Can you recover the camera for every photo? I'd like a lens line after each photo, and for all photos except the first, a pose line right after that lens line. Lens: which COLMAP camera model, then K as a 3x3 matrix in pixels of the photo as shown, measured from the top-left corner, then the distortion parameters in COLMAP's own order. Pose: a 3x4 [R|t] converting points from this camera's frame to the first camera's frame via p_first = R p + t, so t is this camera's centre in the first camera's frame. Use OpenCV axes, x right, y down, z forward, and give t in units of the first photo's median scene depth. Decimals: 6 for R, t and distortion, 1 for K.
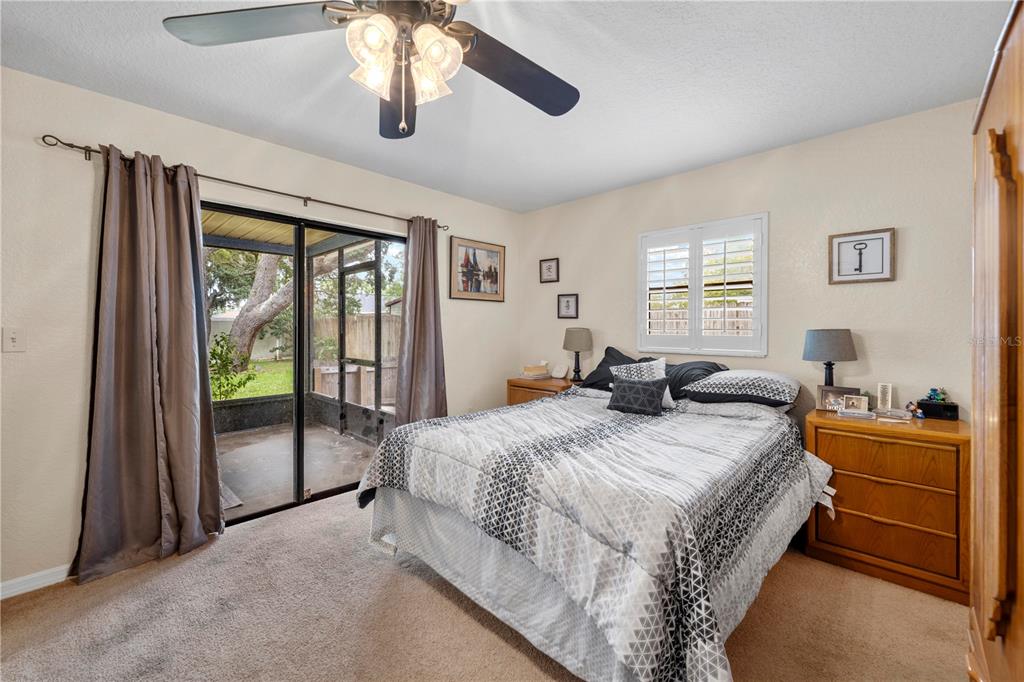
lens RADIAL K [[415.2, 0, 514.3], [0, 415.2, 329.7], [0, 0, 1]] dist [-0.001496, -0.000033]
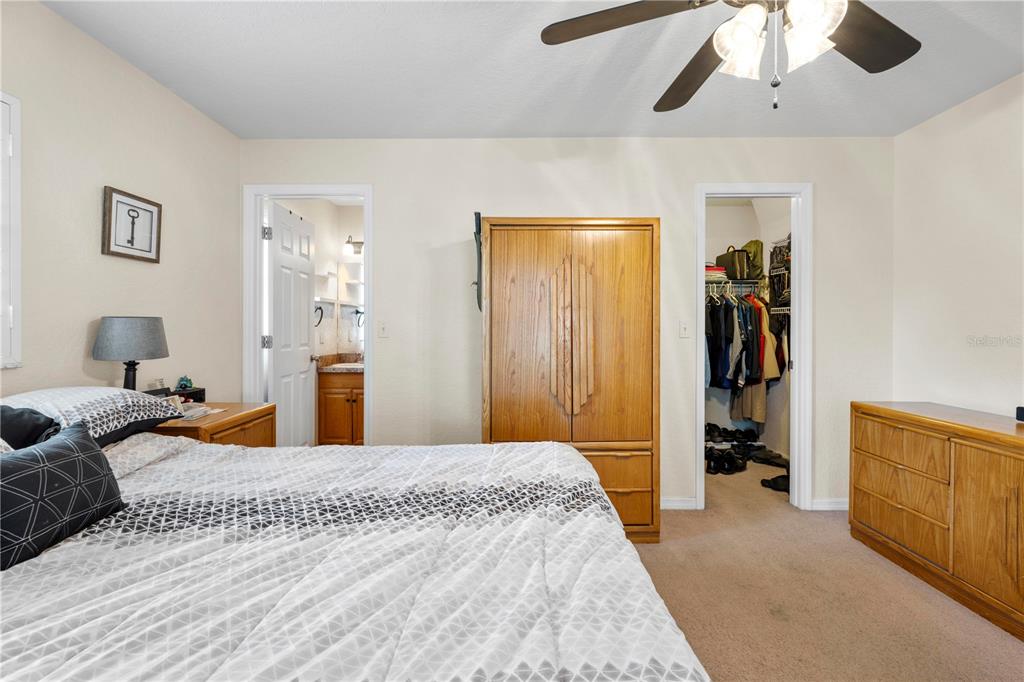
lens RADIAL K [[452.8, 0, 513.5], [0, 452.8, 328.6], [0, 0, 1]] dist [0.000563, -0.000013]
pose [[-0.683708, -0.003776, 0.729746, -0.292386], [0.004097, 0.999951, 0.009013, 0.015284], [-0.729744, 0.009152, -0.683659, 1.022515]]
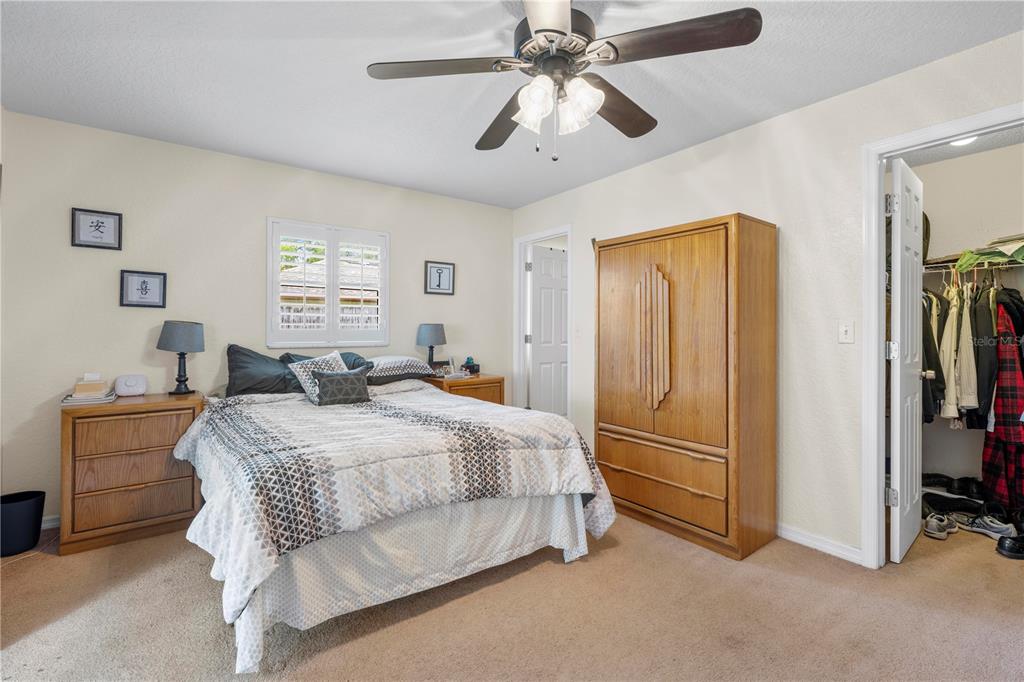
lens RADIAL K [[452.8, 0, 513.5], [0, 452.8, 328.6], [0, 0, 1]] dist [0.000563, -0.000013]
pose [[0.169693, 0.000613, 0.985497, -0.772700], [0.004550, 0.999989, -0.001406, 0.019055], [-0.985486, 0.004722, 0.169689, 0.418686]]
